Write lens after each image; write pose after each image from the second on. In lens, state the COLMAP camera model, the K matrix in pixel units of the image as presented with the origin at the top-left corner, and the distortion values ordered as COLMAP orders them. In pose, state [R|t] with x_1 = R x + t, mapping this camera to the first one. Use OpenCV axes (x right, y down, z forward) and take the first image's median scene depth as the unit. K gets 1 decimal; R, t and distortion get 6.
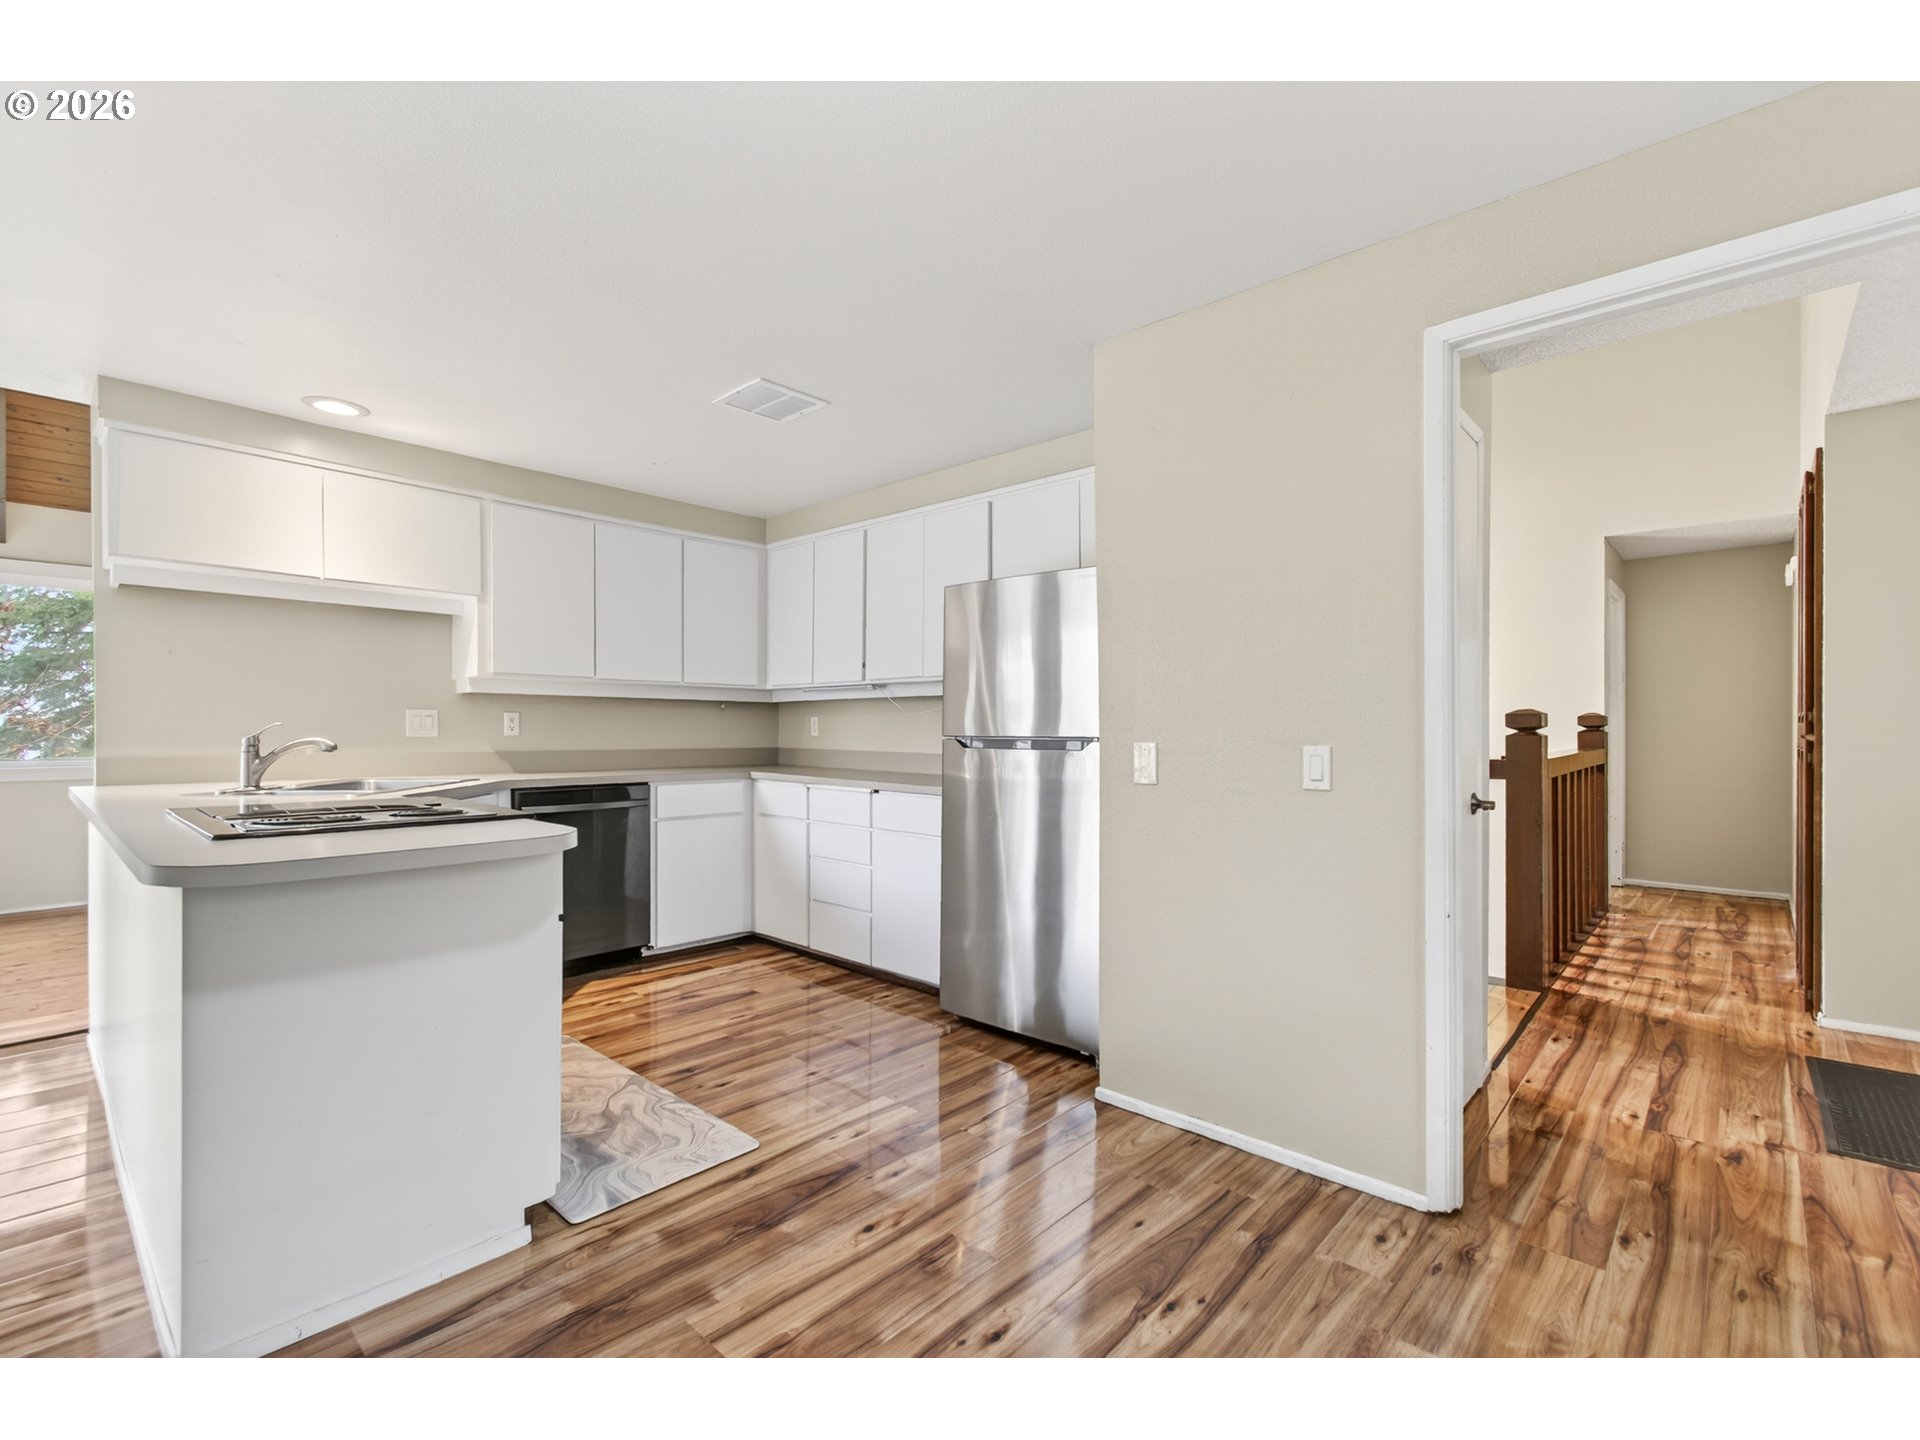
lens RADIAL K [[845.5, 0, 963.1], [0, 845.5, 718.9], [0, 0, 1]] dist [-0.003845, -0.001381]
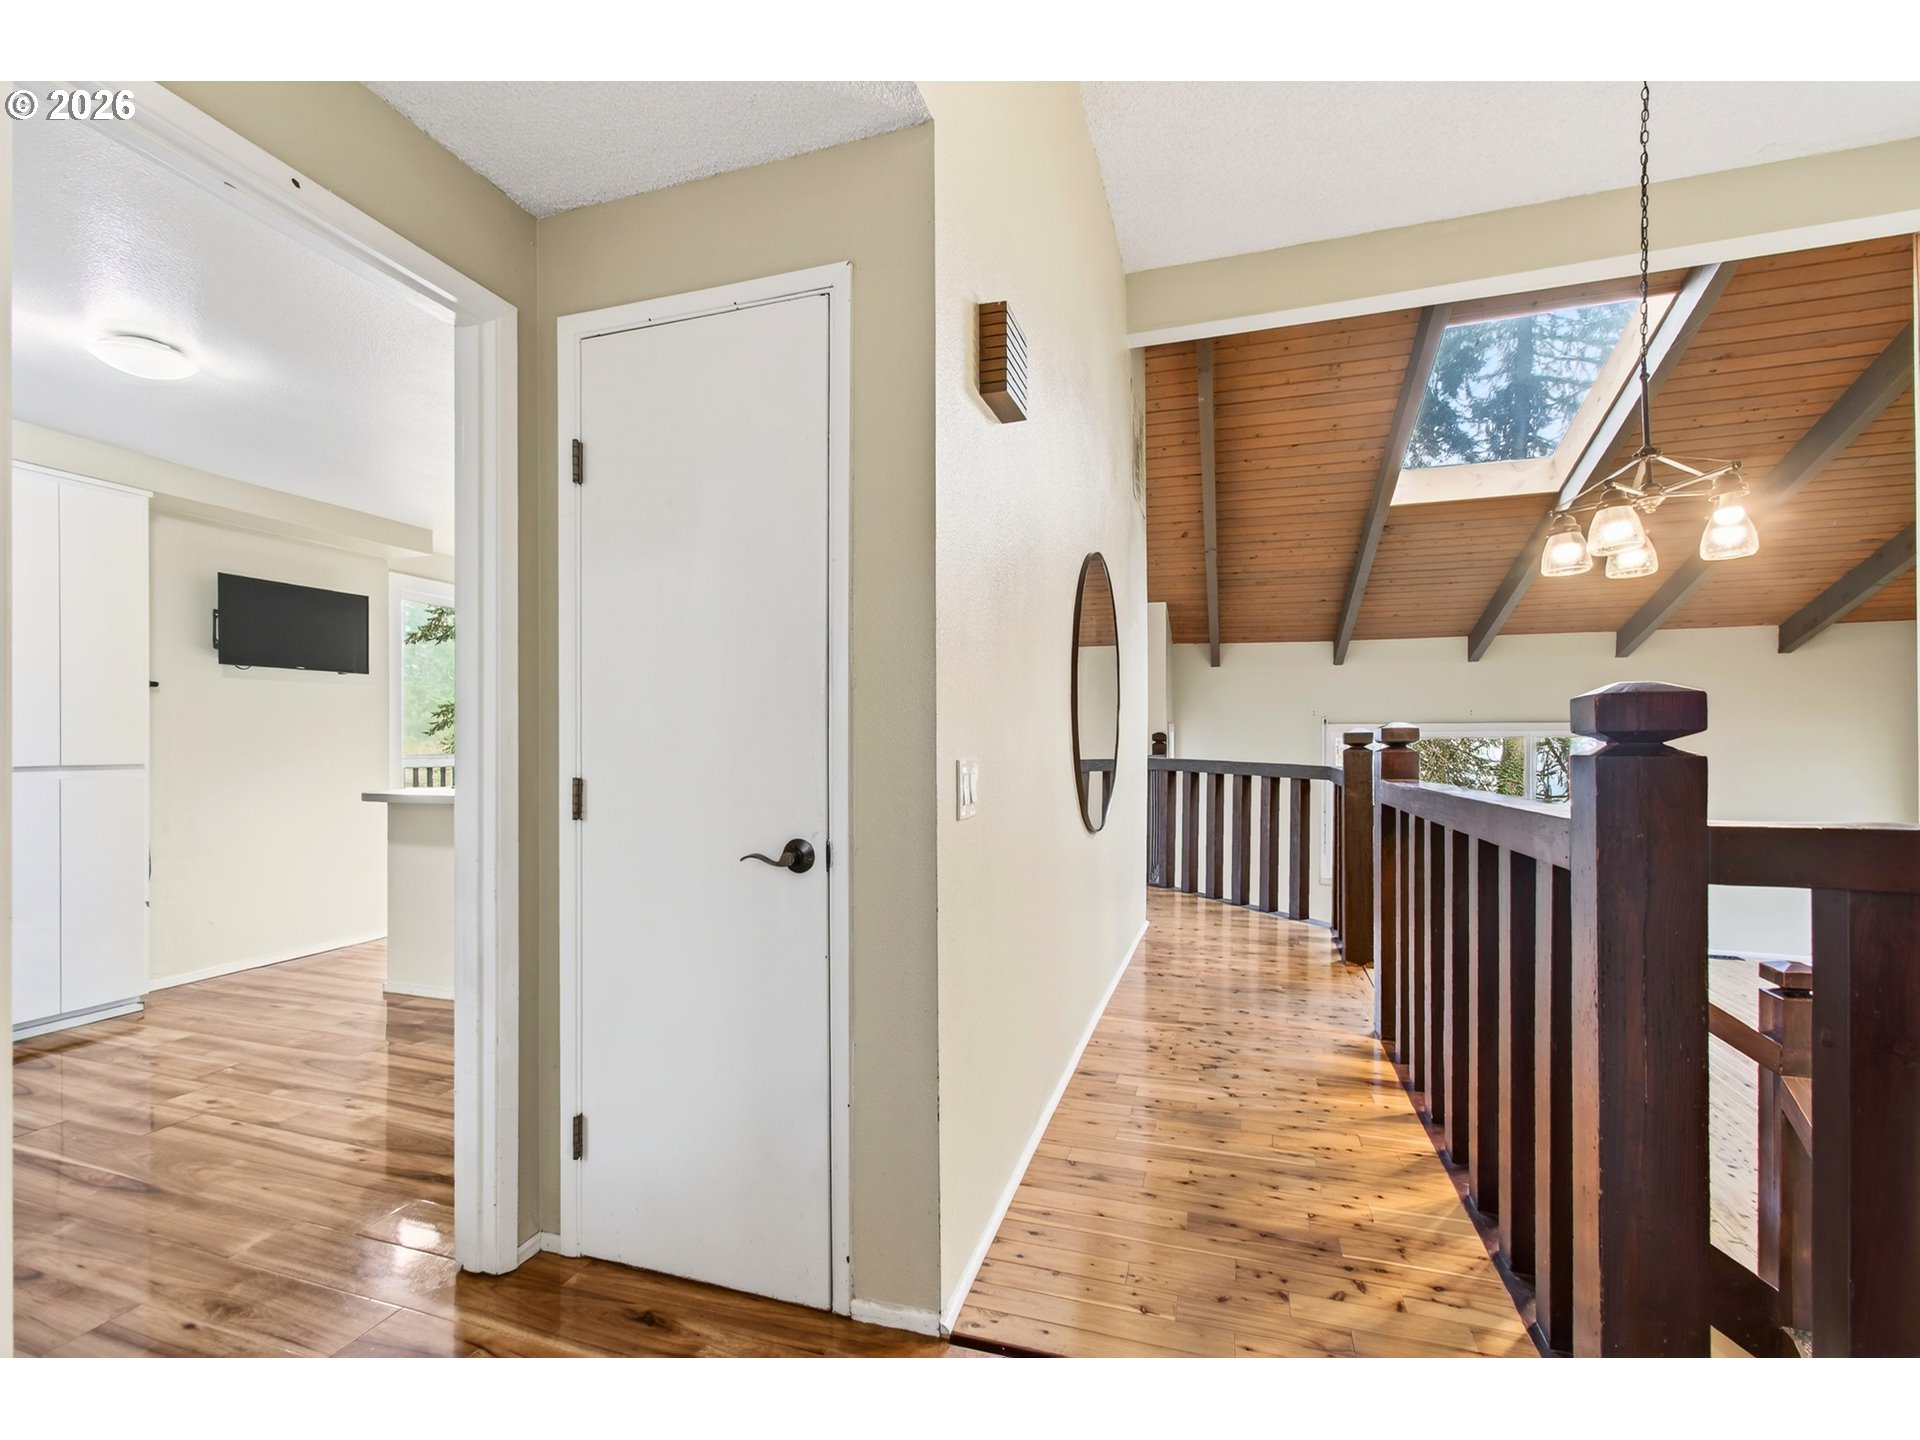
lens RADIAL K [[845.5, 0, 966.3], [0, 845.5, 745.2], [0, 0, 1]] dist [-0.003845, -0.001381]
pose [[0.413601, -0.006460, -0.910435, 1.060749], [0.014412, 0.999896, -0.000548, 0.023269], [0.910344, -0.012894, 0.413651, 0.742012]]
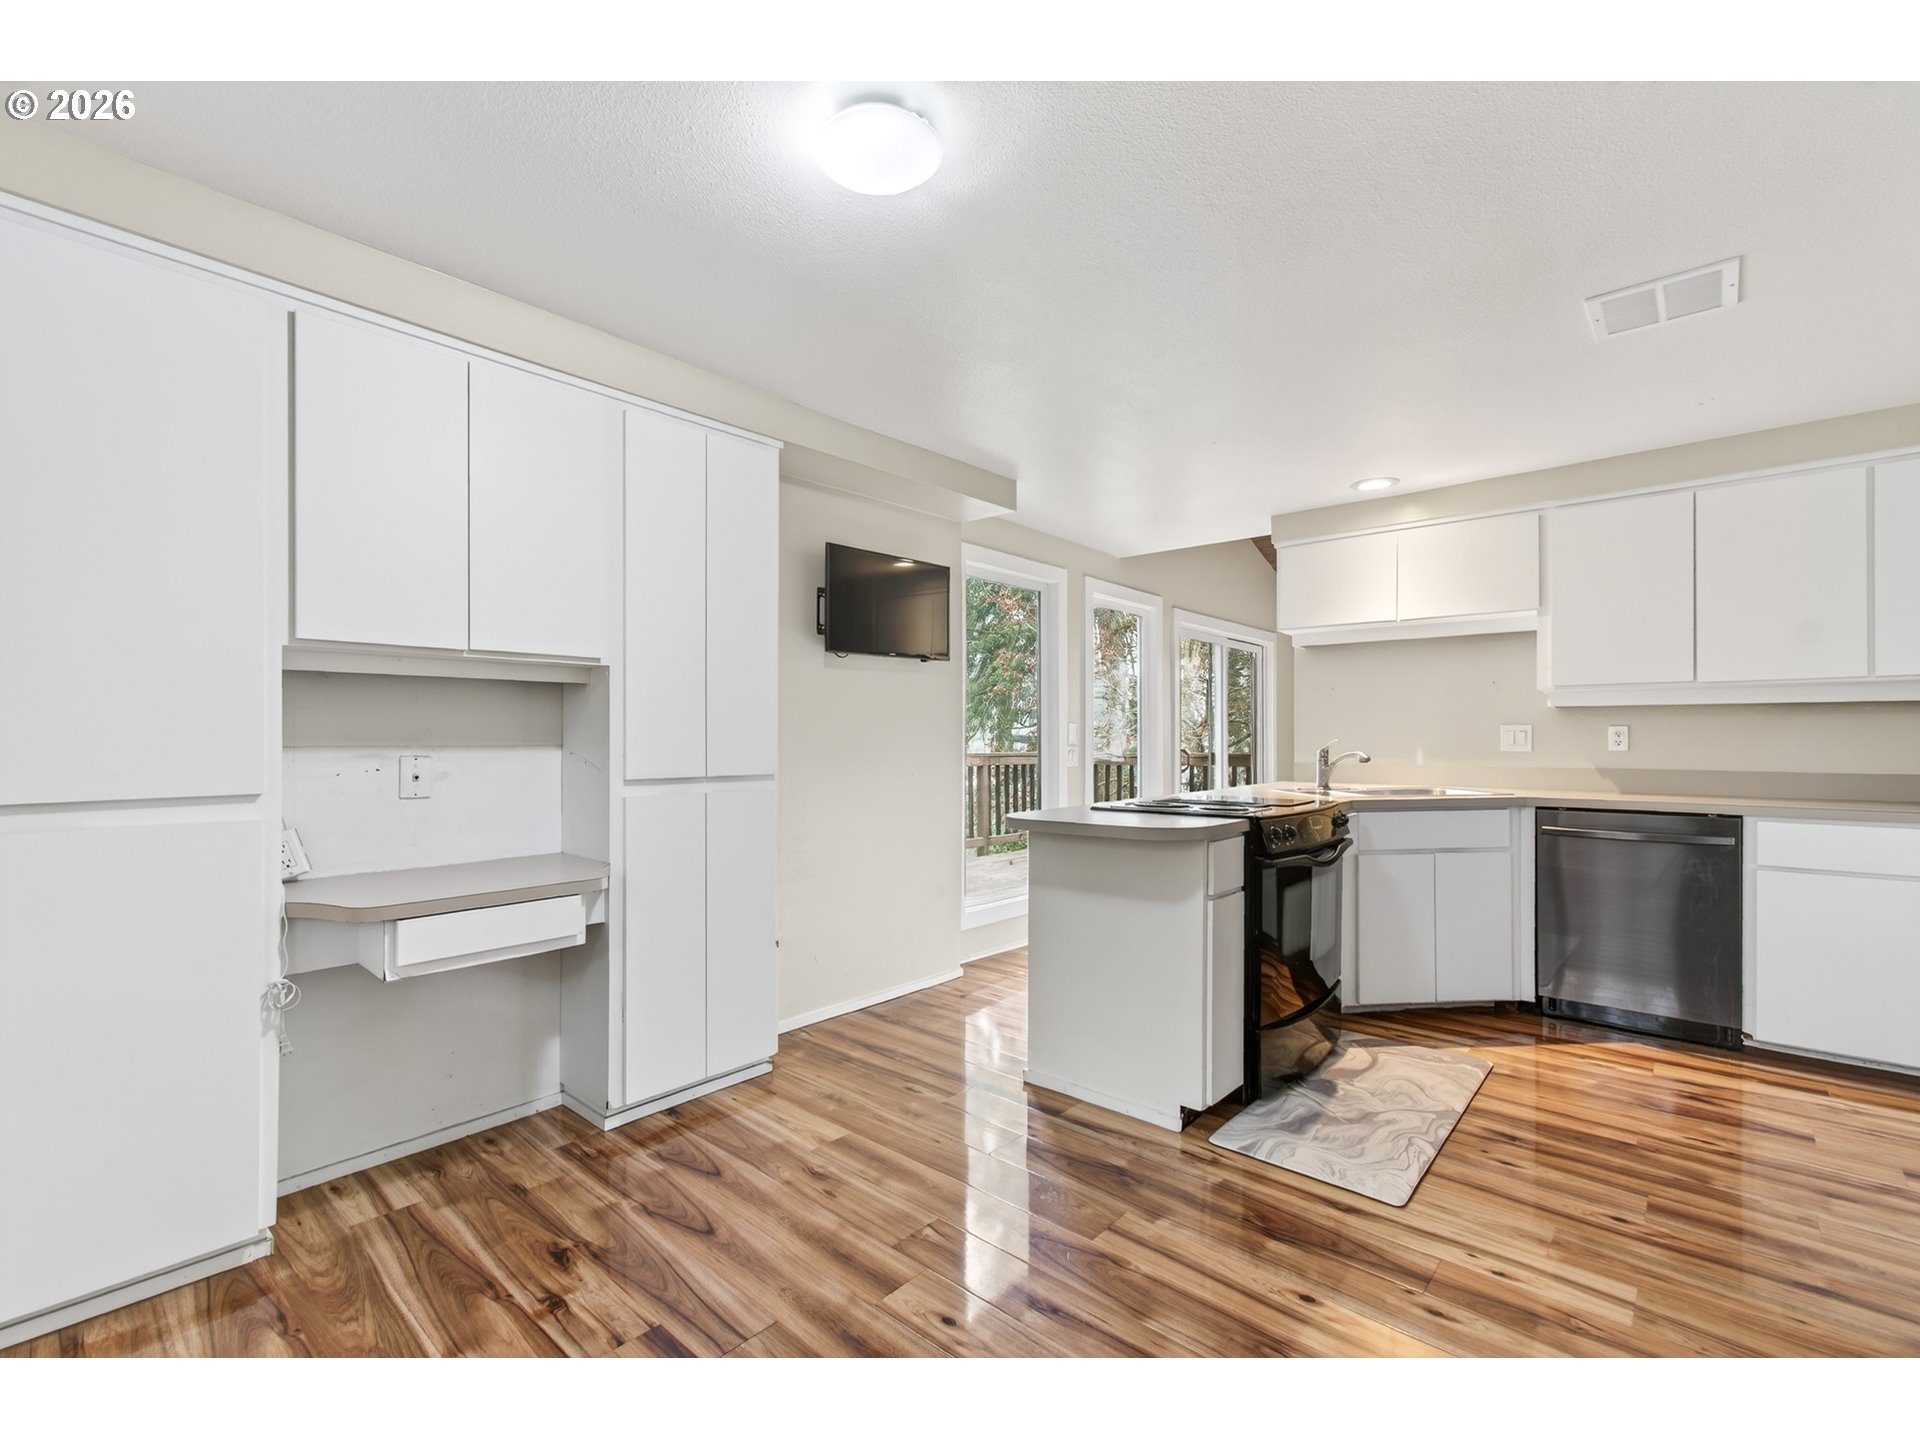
lens RADIAL K [[845.5, 0, 960.5], [0, 845.5, 735.9], [0, 0, 1]] dist [-0.003845, -0.001381]
pose [[0.011426, -0.005356, -0.999920, 0.501219], [0.013578, 0.999894, -0.005201, -0.002526], [0.999843, -0.013517, 0.011497, 0.392736]]
